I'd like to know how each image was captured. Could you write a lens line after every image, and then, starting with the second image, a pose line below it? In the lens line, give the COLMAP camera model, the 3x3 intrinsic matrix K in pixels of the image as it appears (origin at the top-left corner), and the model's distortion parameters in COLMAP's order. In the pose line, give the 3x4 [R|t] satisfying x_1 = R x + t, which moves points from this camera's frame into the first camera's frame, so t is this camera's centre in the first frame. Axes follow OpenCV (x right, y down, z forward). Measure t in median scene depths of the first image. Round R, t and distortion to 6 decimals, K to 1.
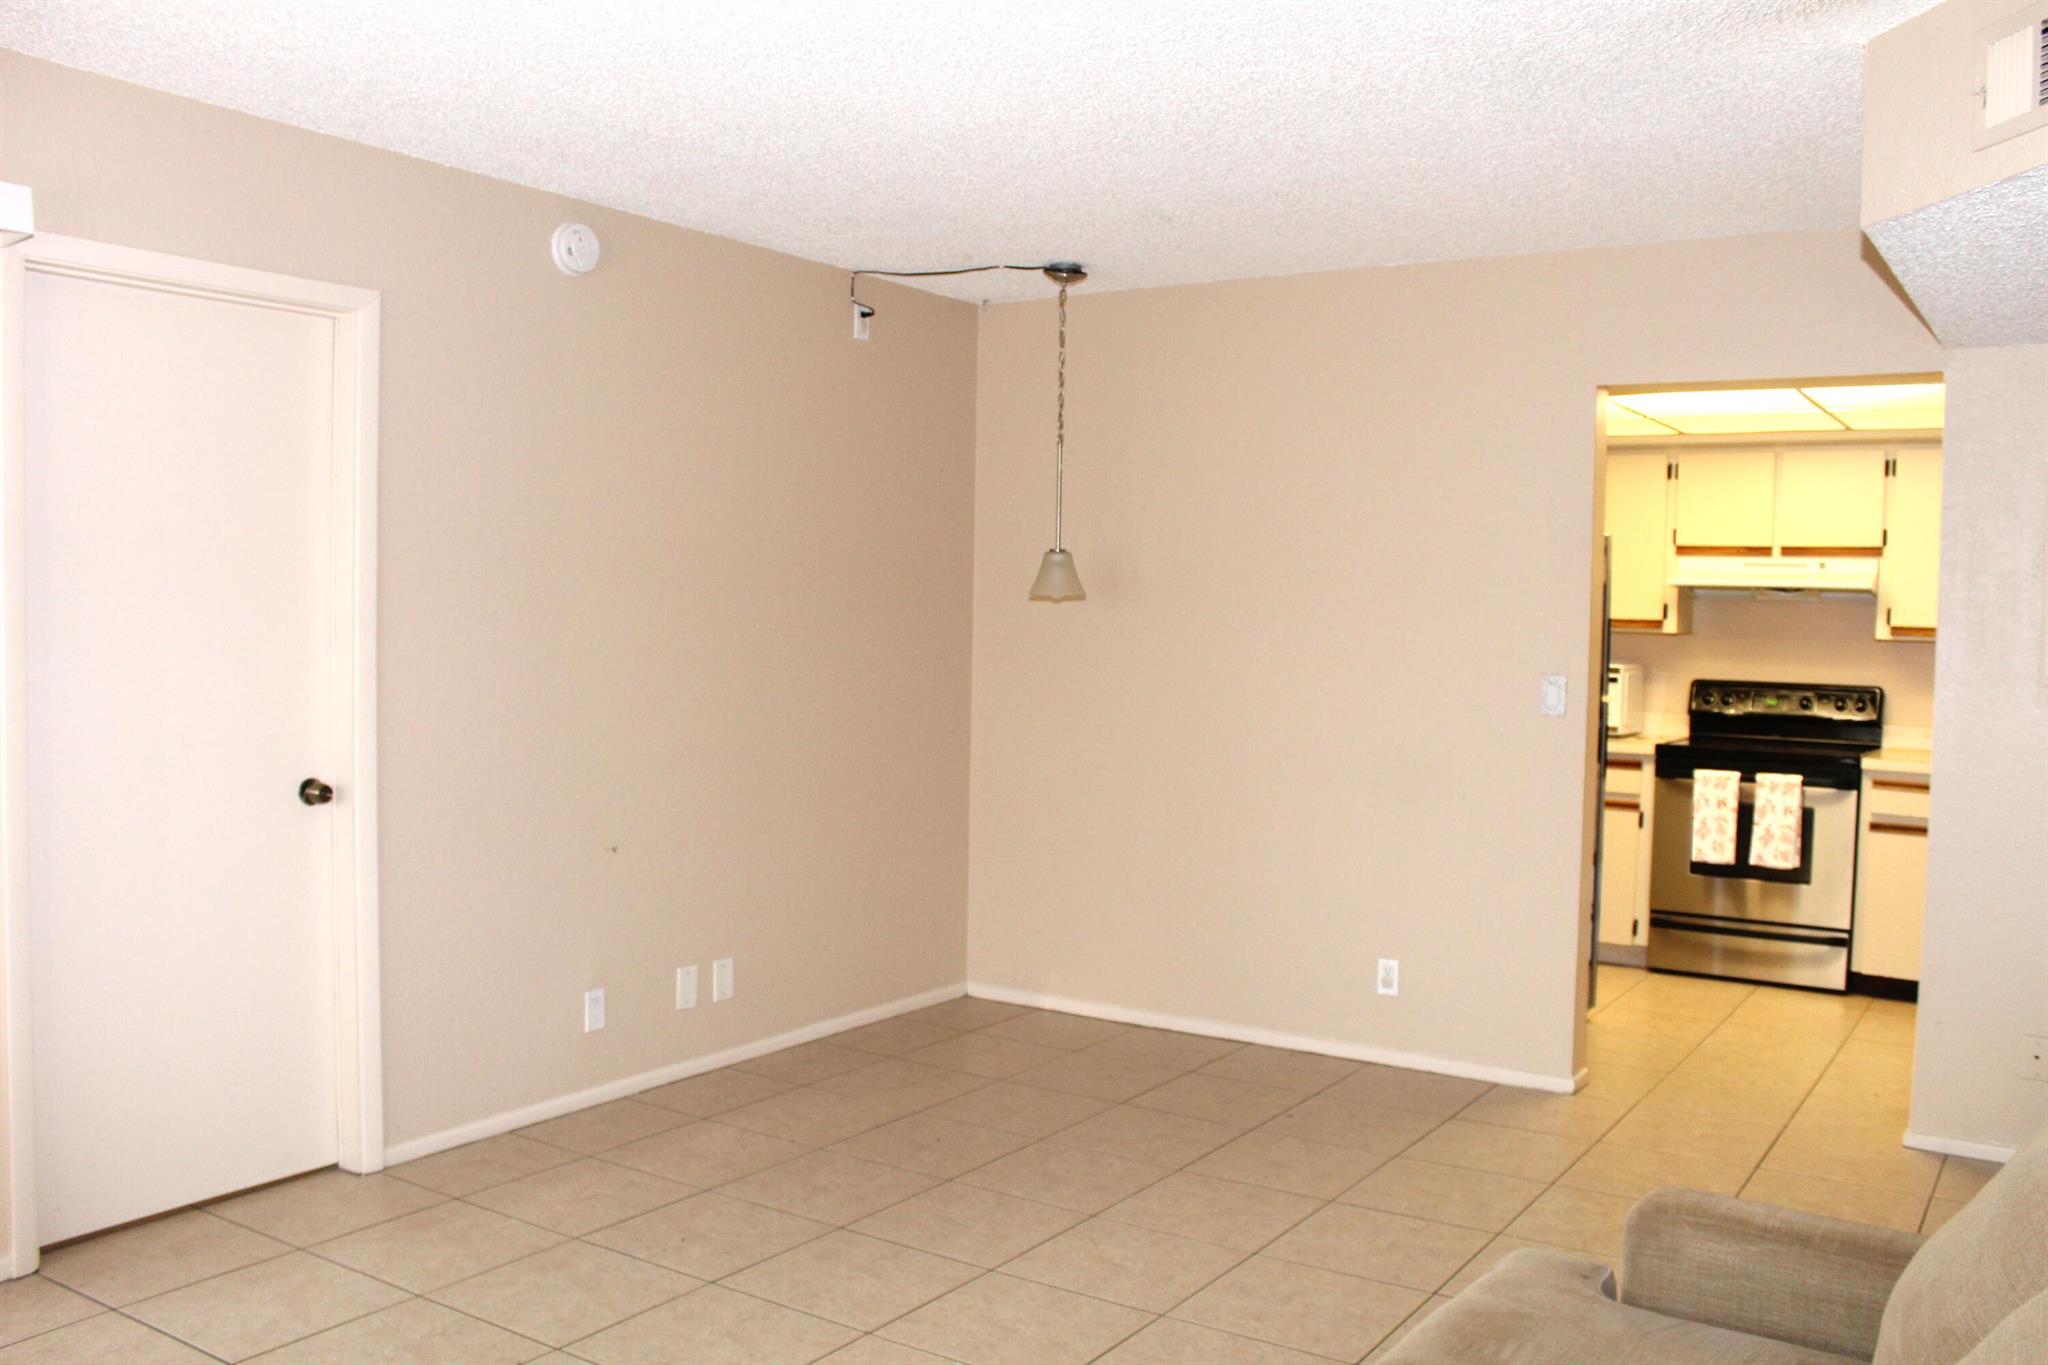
lens RADIAL K [[1729.6, 0, 1034.4], [0, 1729.6, 691.2], [0, 0, 1]] dist [-0.156496, 0.138292]
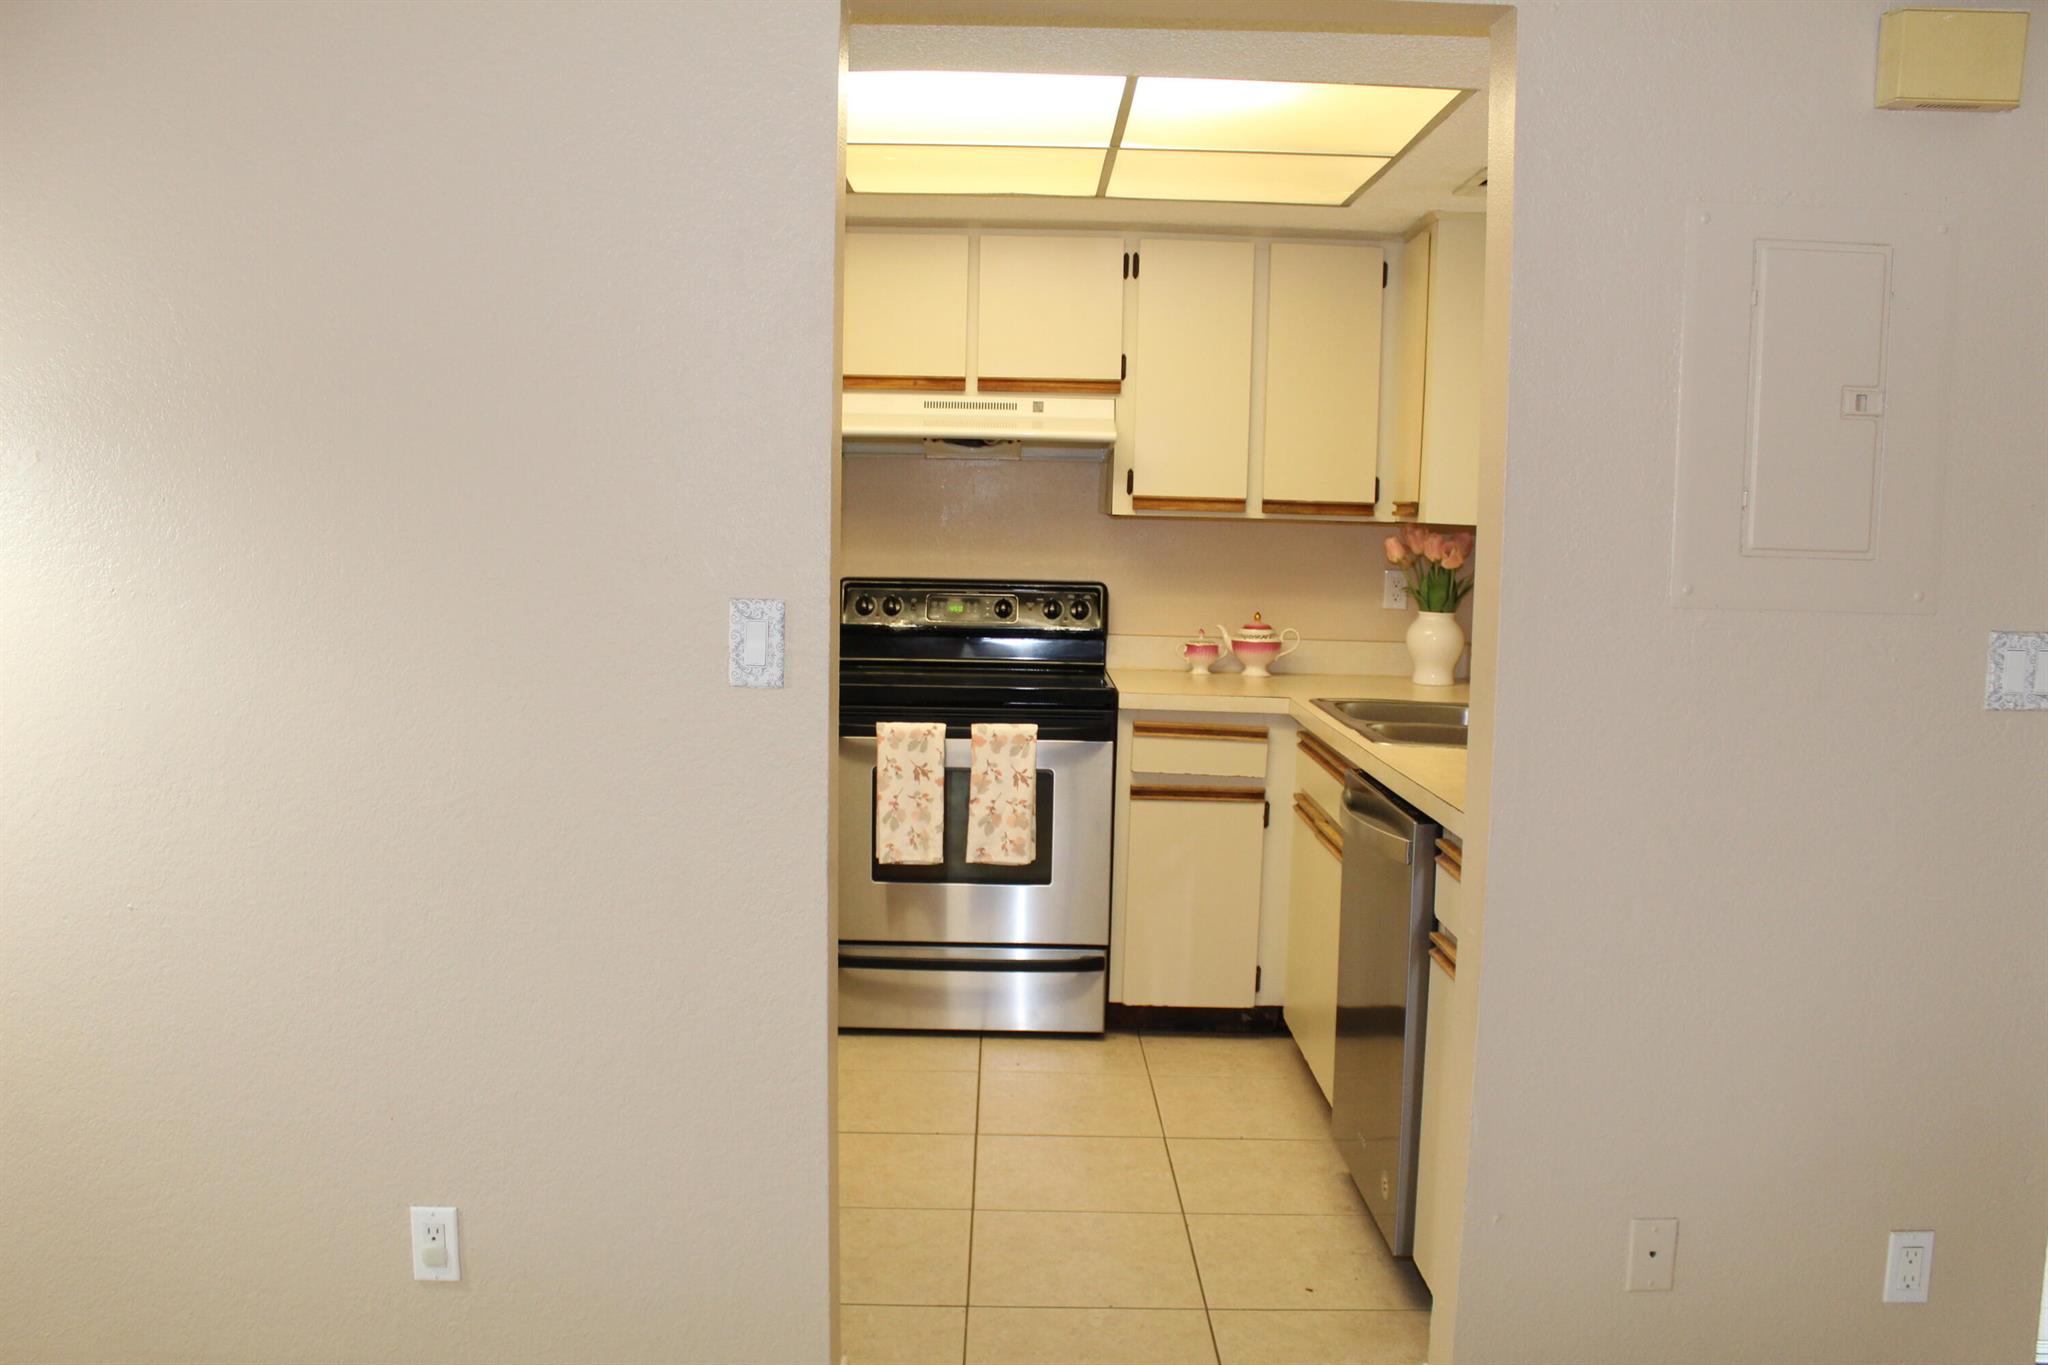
lens RADIAL K [[1731.6, 0, 1025.5], [0, 1731.6, 688.5], [0, 0, 1]] dist [-0.157674, 0.138771]
pose [[0.833349, -0.062768, 0.549171, 0.077749], [0.023956, 0.996699, 0.077567, -0.016061], [-0.552227, -0.051484, 0.832102, 0.425896]]
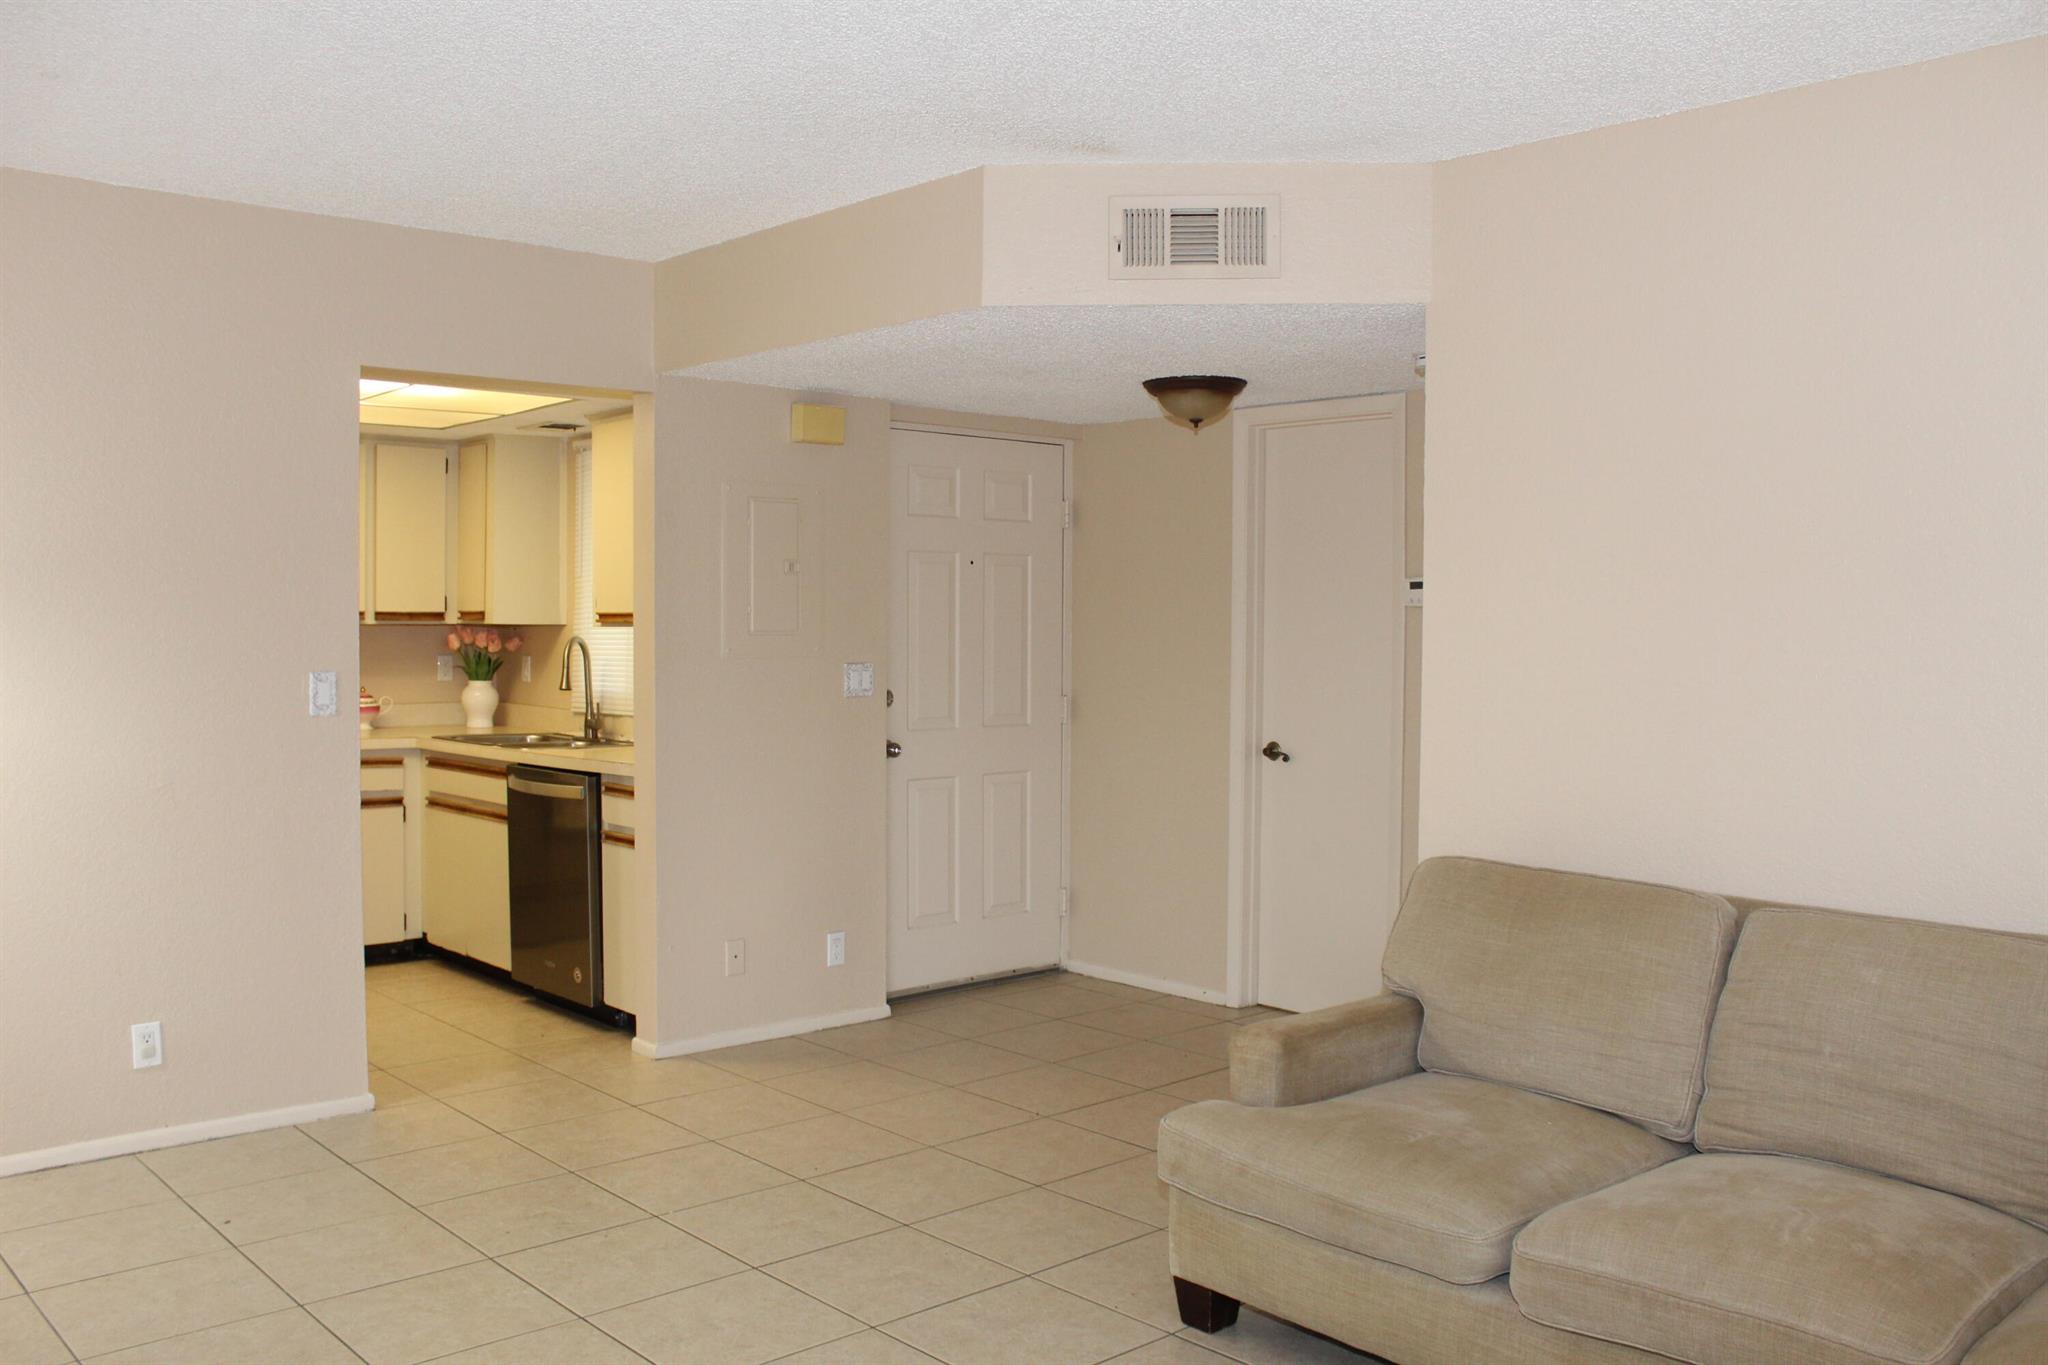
lens RADIAL K [[1731.6, 0, 1022.2], [0, 1731.6, 681.4], [0, 0, 1]] dist [-0.157674, 0.138771]
pose [[0.256928, -0.057008, 0.964748, -0.374026], [0.047211, 0.997807, 0.046388, -0.022744], [-0.965277, 0.033628, 0.259056, 0.298056]]
